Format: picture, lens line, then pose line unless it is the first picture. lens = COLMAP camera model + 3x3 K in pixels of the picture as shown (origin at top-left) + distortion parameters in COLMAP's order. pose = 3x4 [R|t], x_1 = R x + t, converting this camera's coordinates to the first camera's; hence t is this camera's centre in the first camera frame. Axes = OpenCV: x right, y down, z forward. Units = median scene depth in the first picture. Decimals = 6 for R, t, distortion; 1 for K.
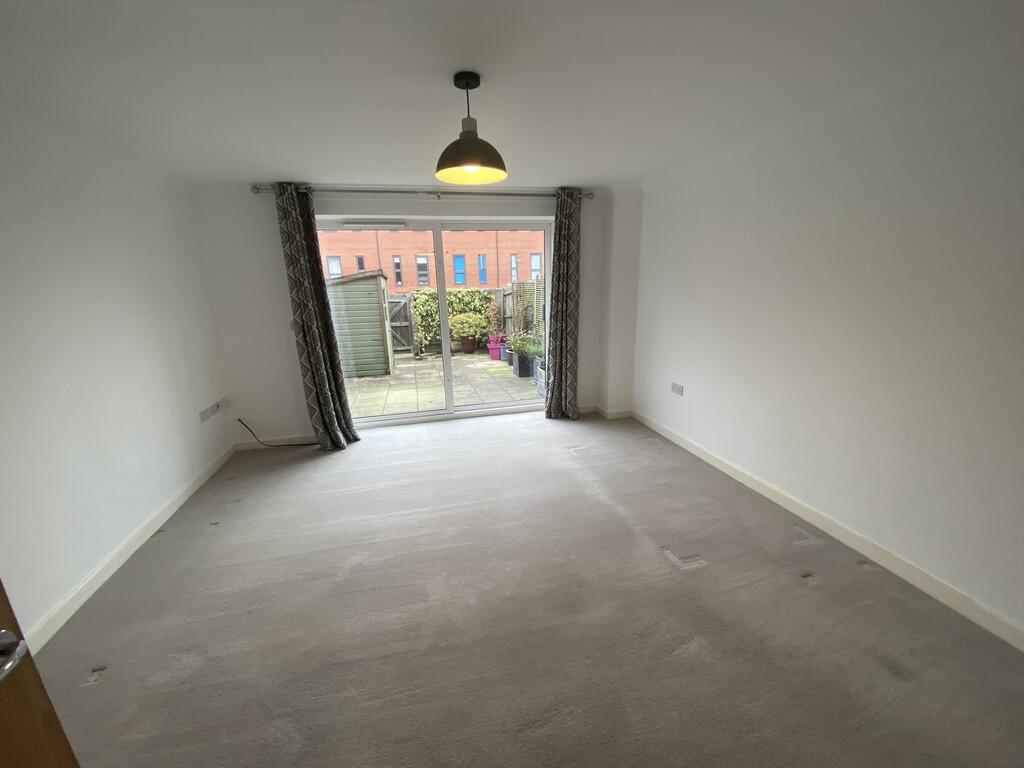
lens RADIAL K [[409.2, 0, 512.0], [0, 409.2, 384.0], [0, 0, 1]] dist [0.010966, -0.000073]
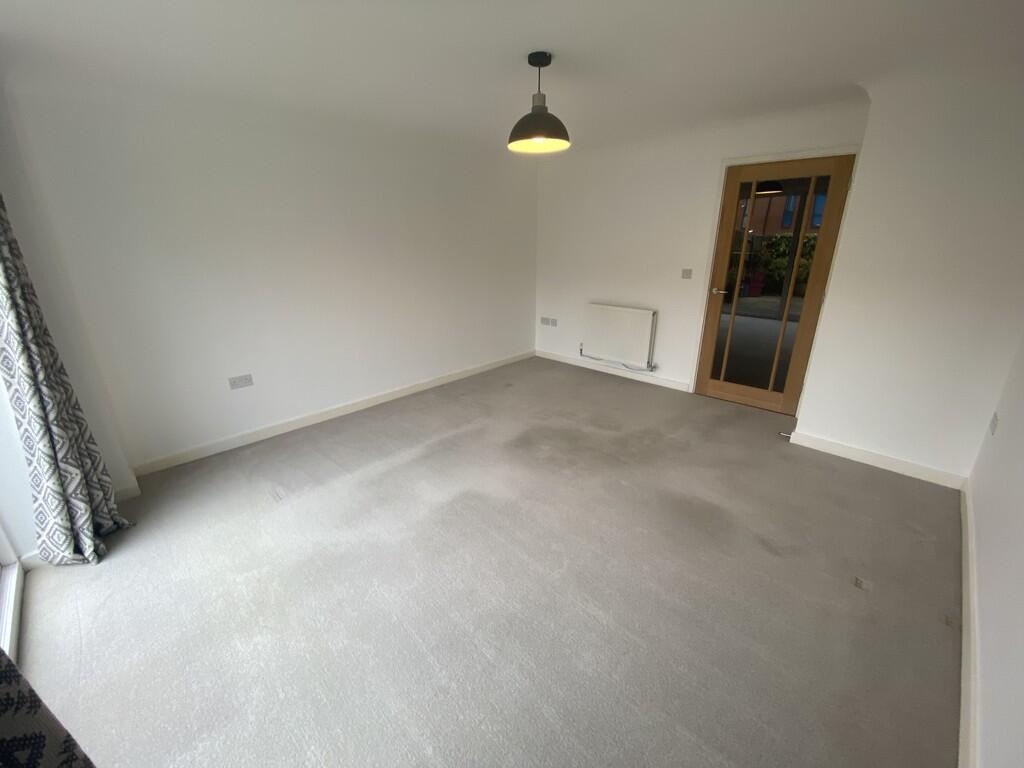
lens RADIAL K [[409.2, 0, 512.0], [0, 409.2, 384.0], [0, 0, 1]] dist [0.010966, -0.000073]
pose [[-0.532278, -0.249812, 0.808872, -0.589870], [0.228798, 0.877464, 0.421556, -0.218263], [-0.815066, 0.409453, -0.409898, 0.930498]]
